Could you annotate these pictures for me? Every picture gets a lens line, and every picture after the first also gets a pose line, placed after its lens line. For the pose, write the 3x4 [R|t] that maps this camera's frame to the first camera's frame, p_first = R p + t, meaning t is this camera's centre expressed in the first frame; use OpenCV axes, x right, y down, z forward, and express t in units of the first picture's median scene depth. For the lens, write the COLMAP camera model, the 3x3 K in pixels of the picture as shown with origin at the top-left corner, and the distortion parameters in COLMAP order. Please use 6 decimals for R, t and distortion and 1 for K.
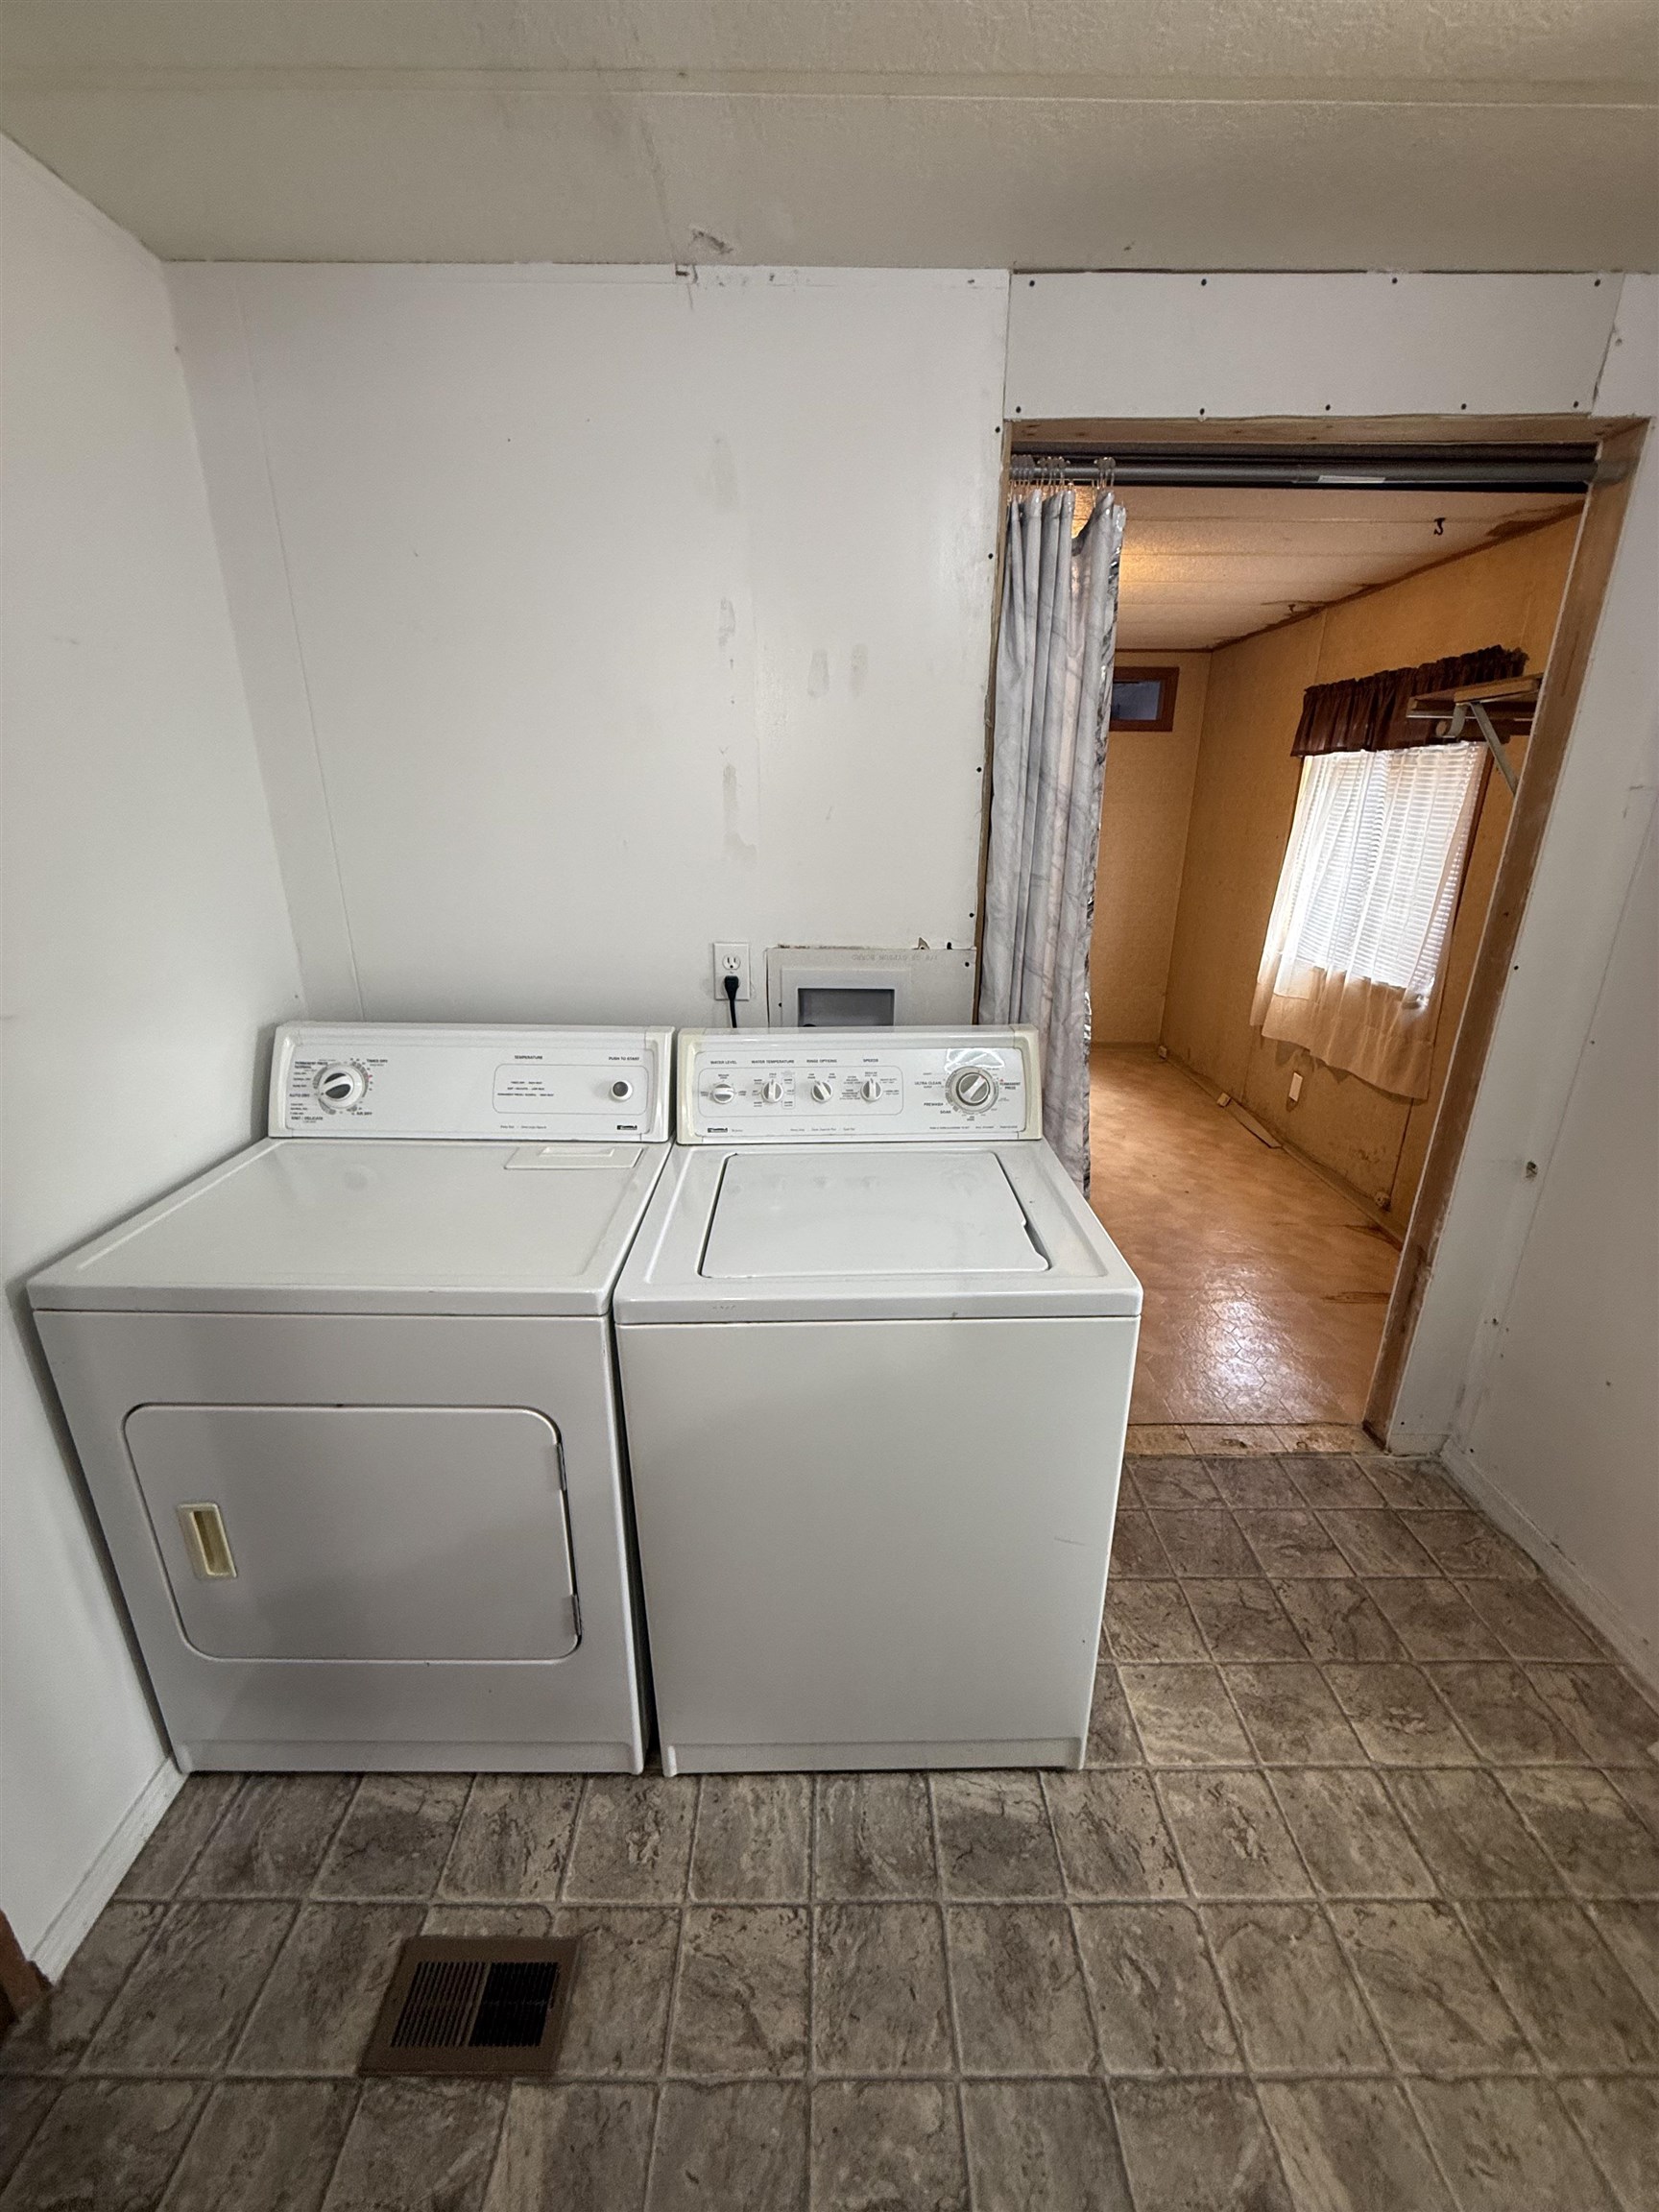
lens RADIAL K [[879.5, 0, 832.6], [0, 879.5, 1094.7], [0, 0, 1]] dist [0.000750, 0.000609]
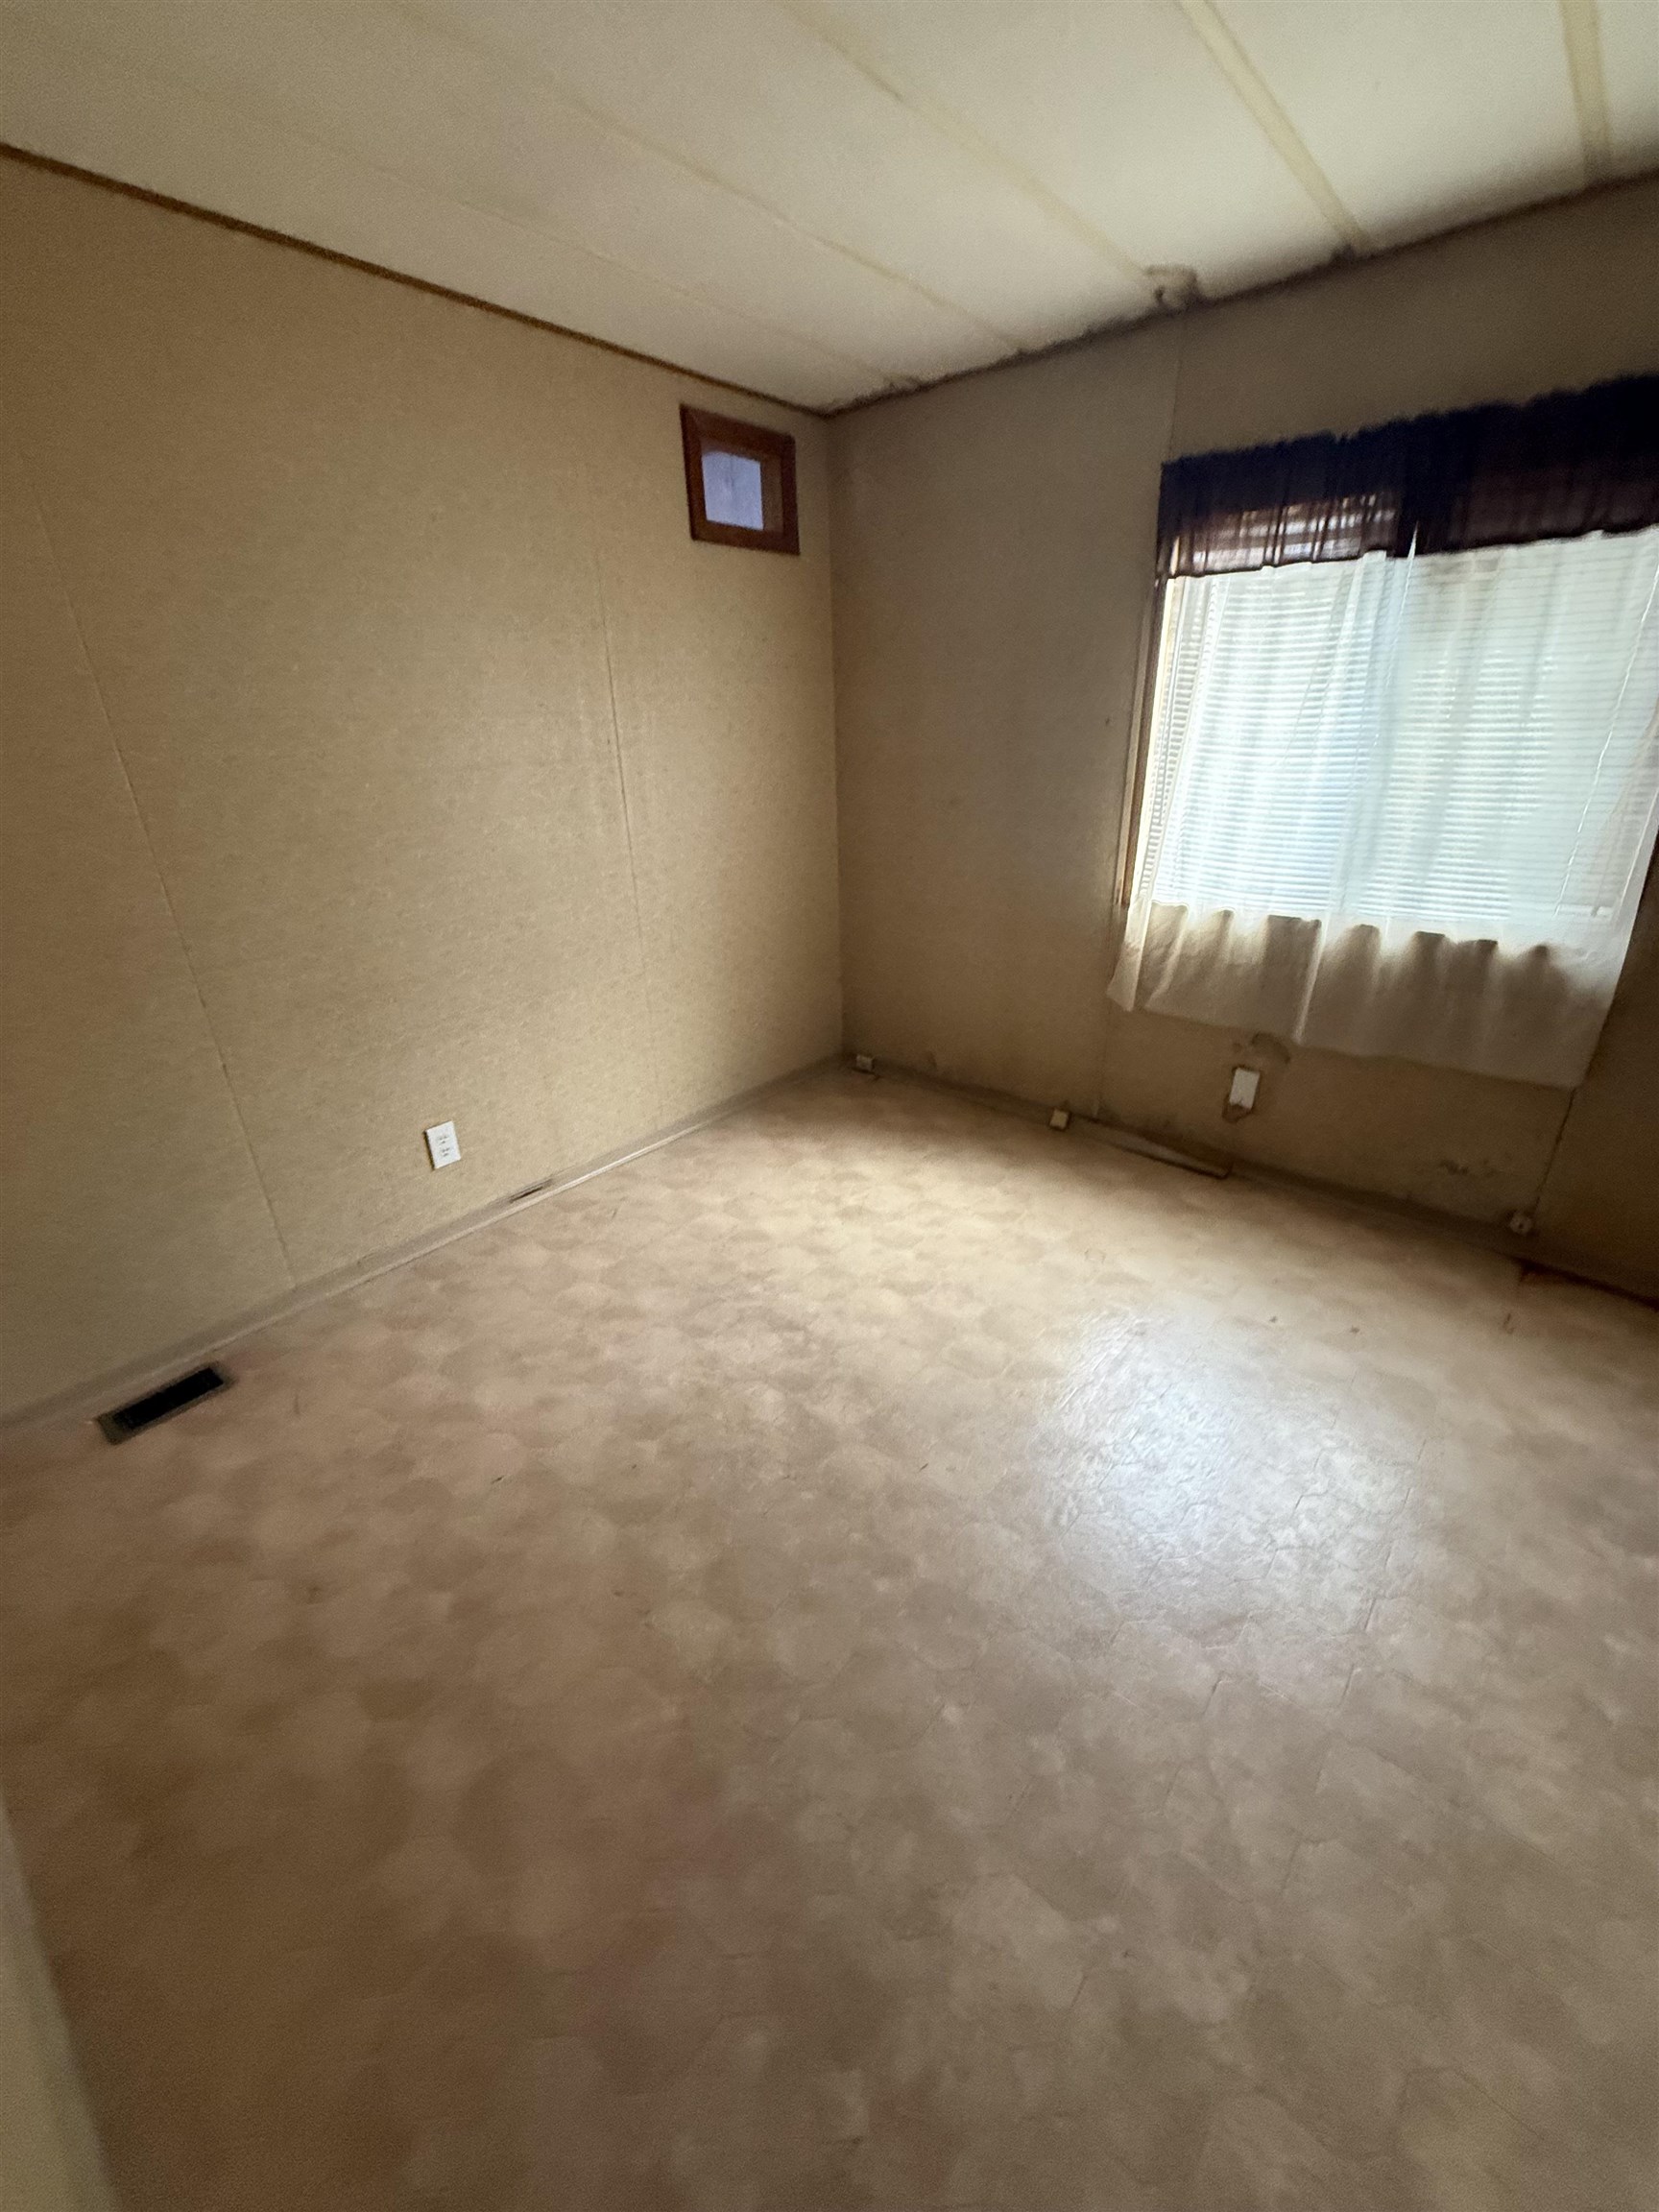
lens RADIAL K [[879.5, 0, 827.7], [0, 879.5, 1103.2], [0, 0, 1]] dist [0.000750, 0.000609]
pose [[0.652302, -0.330935, 0.681897, -0.165176], [0.271334, 0.941983, 0.197601, -0.224255], [-0.707729, 0.056127, 0.704251, 0.746841]]
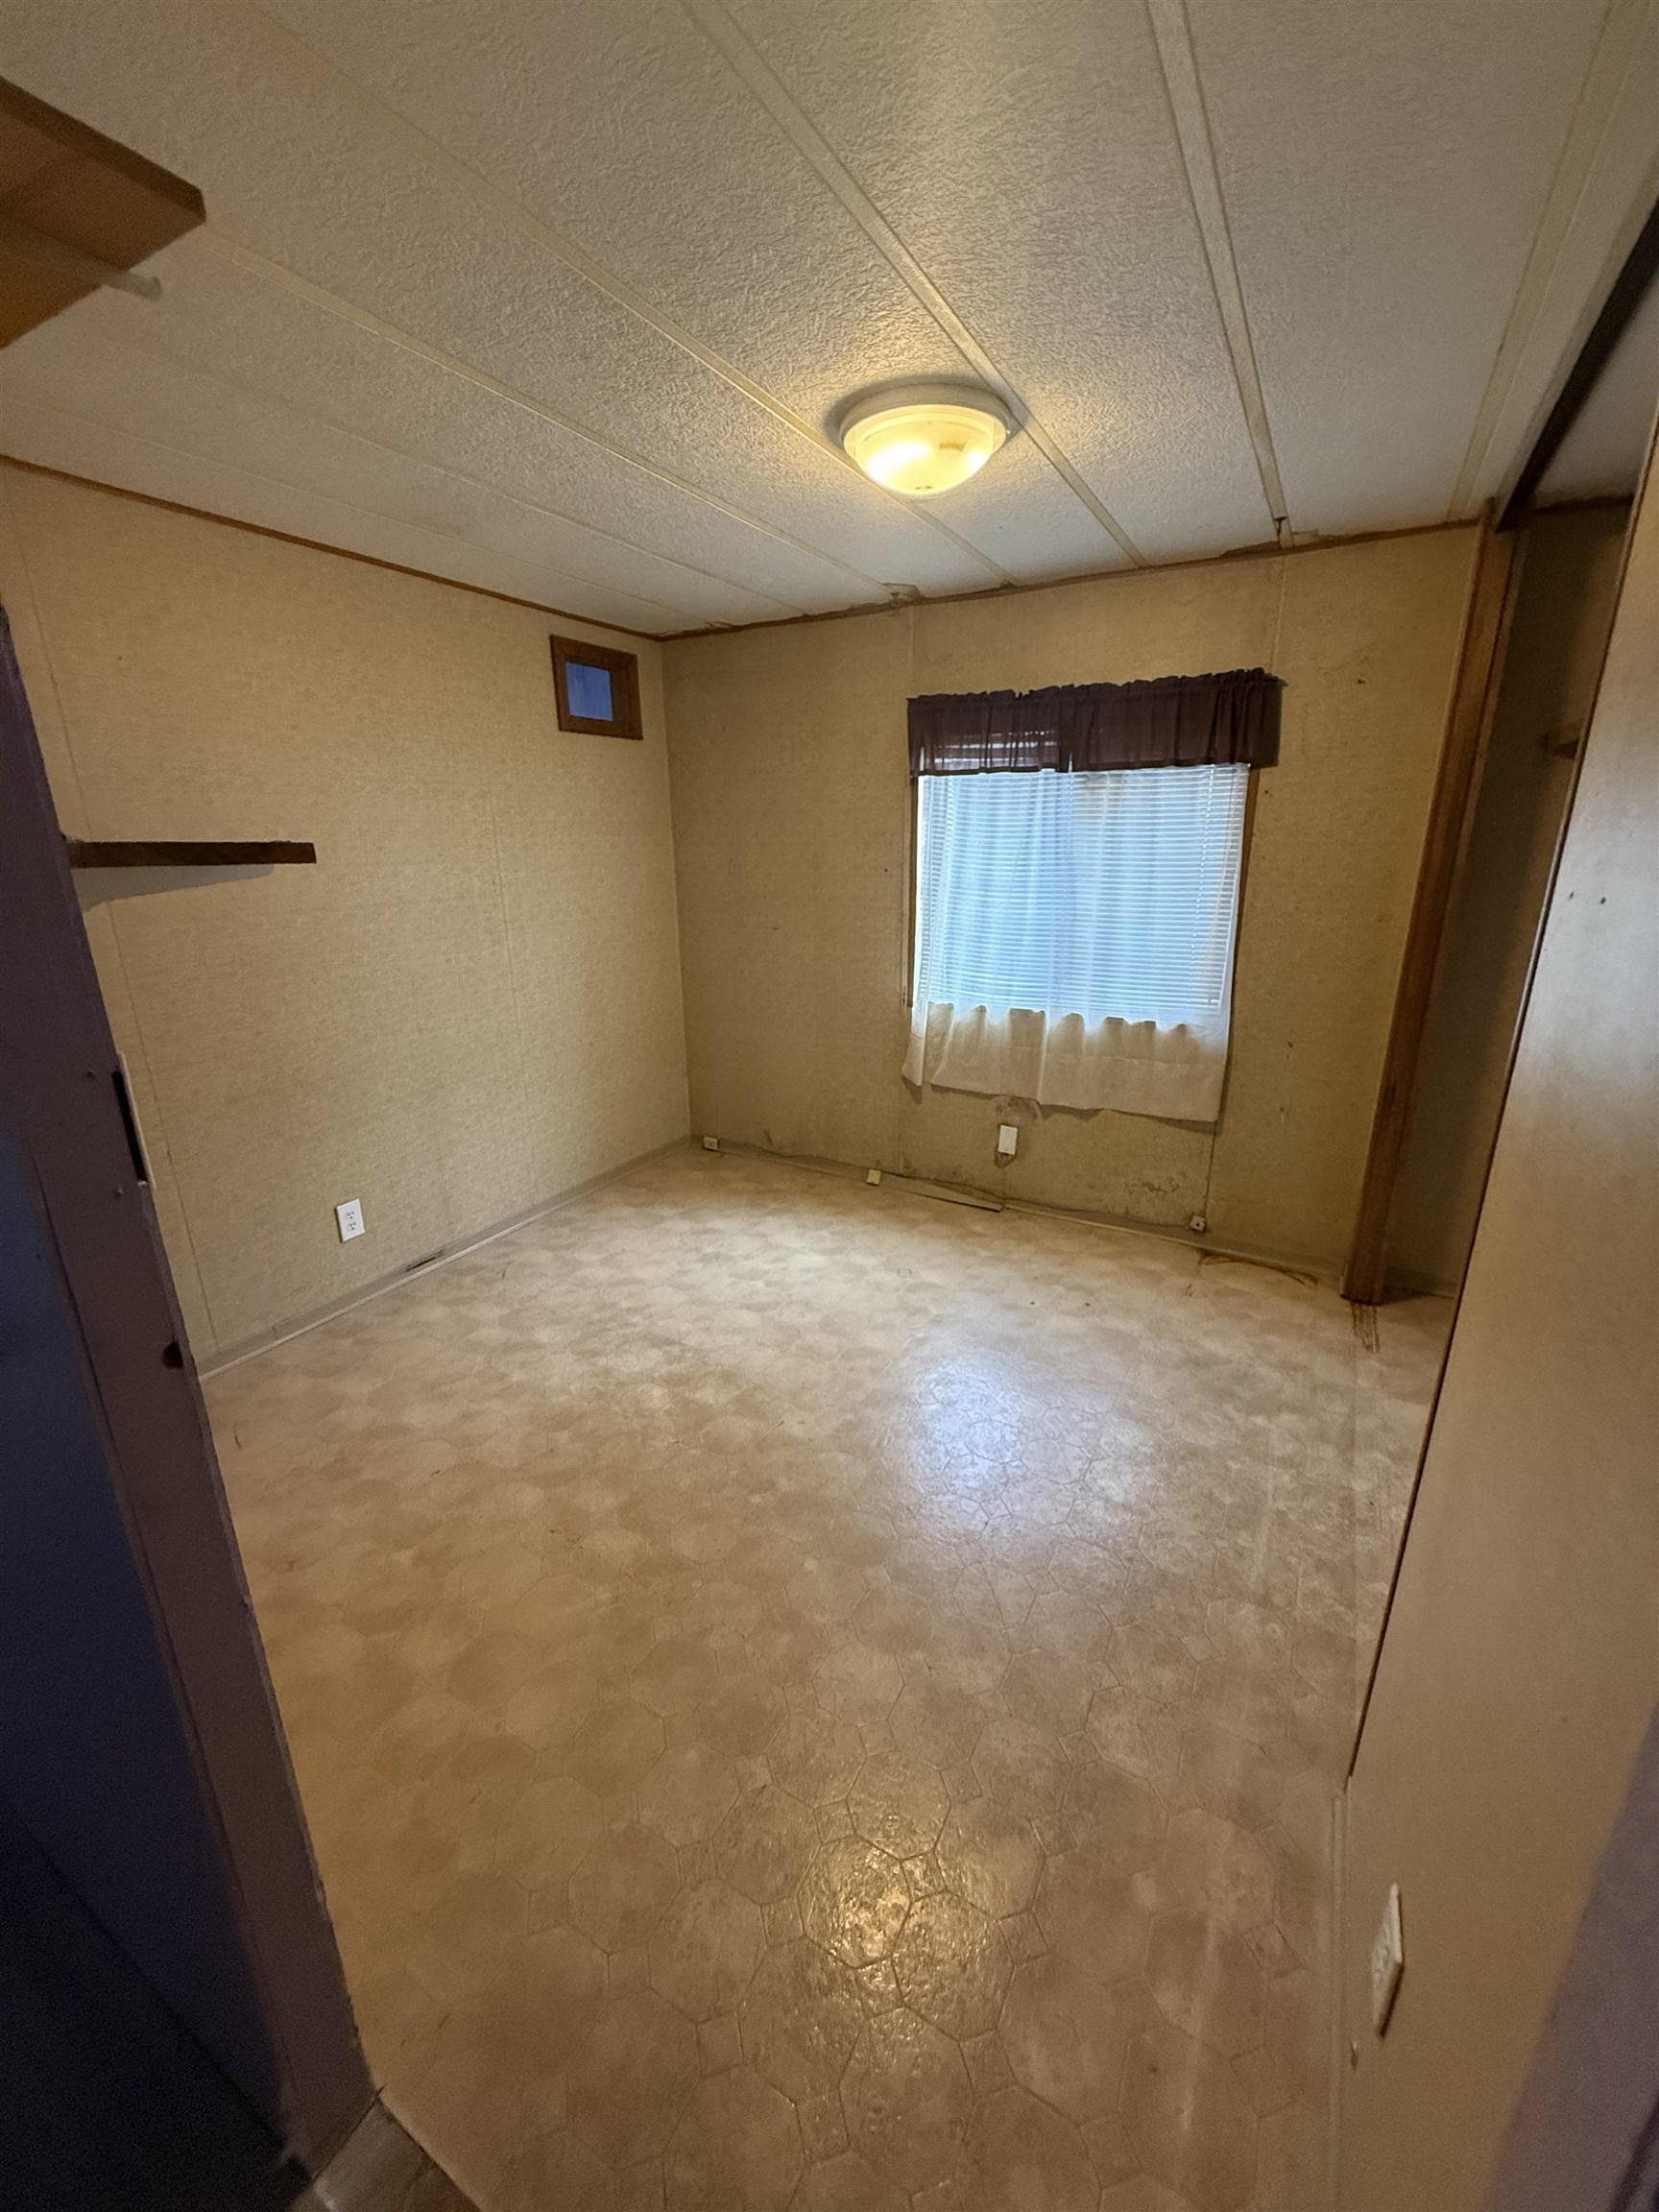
lens RADIAL K [[879.5, 0, 825.9], [0, 879.5, 1097.8], [0, 0, 1]] dist [0.000750, 0.000609]
pose [[0.495828, -0.265149, 0.826952, -0.305419], [0.289822, 0.948177, 0.130245, -0.222674], [-0.818631, 0.175090, 0.546979, 0.652088]]
